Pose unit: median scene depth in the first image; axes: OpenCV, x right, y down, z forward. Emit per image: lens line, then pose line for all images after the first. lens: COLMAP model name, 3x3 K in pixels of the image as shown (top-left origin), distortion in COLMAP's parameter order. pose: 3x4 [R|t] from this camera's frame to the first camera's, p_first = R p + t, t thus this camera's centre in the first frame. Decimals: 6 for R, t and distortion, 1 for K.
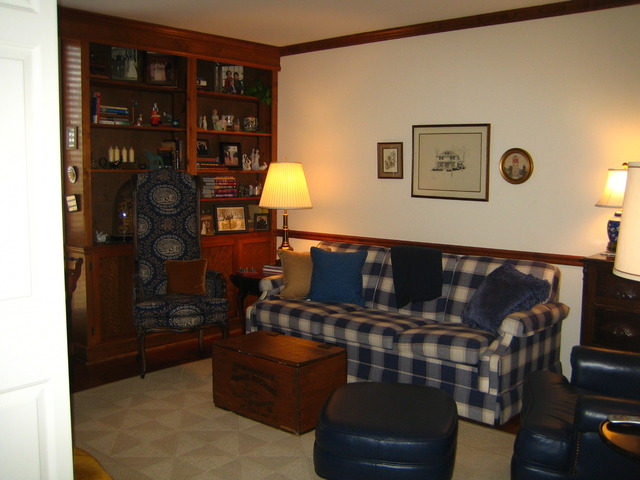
lens RADIAL K [[662.1, 0, 322.4], [0, 662.1, 236.8], [0, 0, 1]] dist [-0.135964, 0.145715]
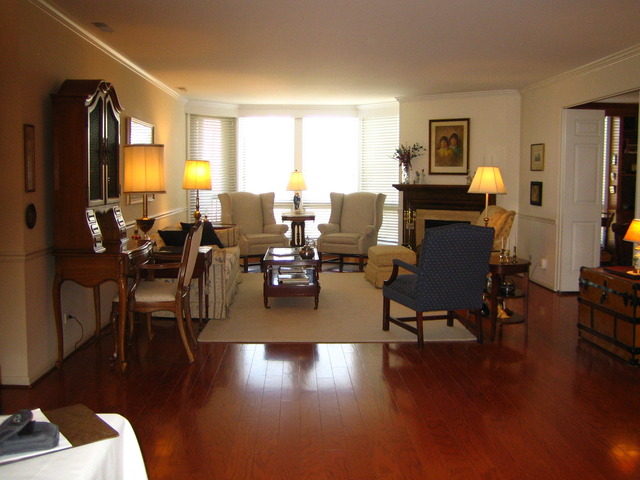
lens RADIAL K [[662.1, 0, 322.4], [0, 662.1, 236.8], [0, 0, 1]] dist [-0.135964, 0.145715]
pose [[0.688734, 0.060803, -0.722460, 0.499220], [-0.071409, 0.997321, 0.015860, 0.133655], [0.721489, 0.040667, 0.691231, -1.137801]]
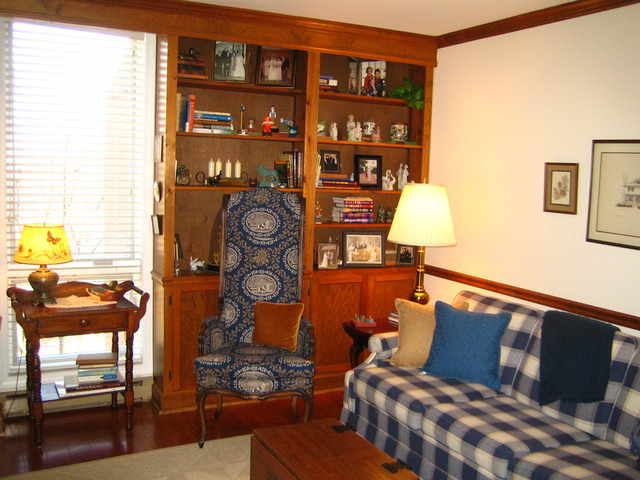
lens RADIAL K [[662.1, 0, 322.4], [0, 662.1, 236.8], [0, 0, 1]] dist [-0.135964, 0.145715]
pose [[0.933013, 0.062524, -0.354369, 0.119191], [-0.063443, 0.997945, 0.009039, -0.054176], [0.354206, 0.014049, 0.935062, 0.253466]]
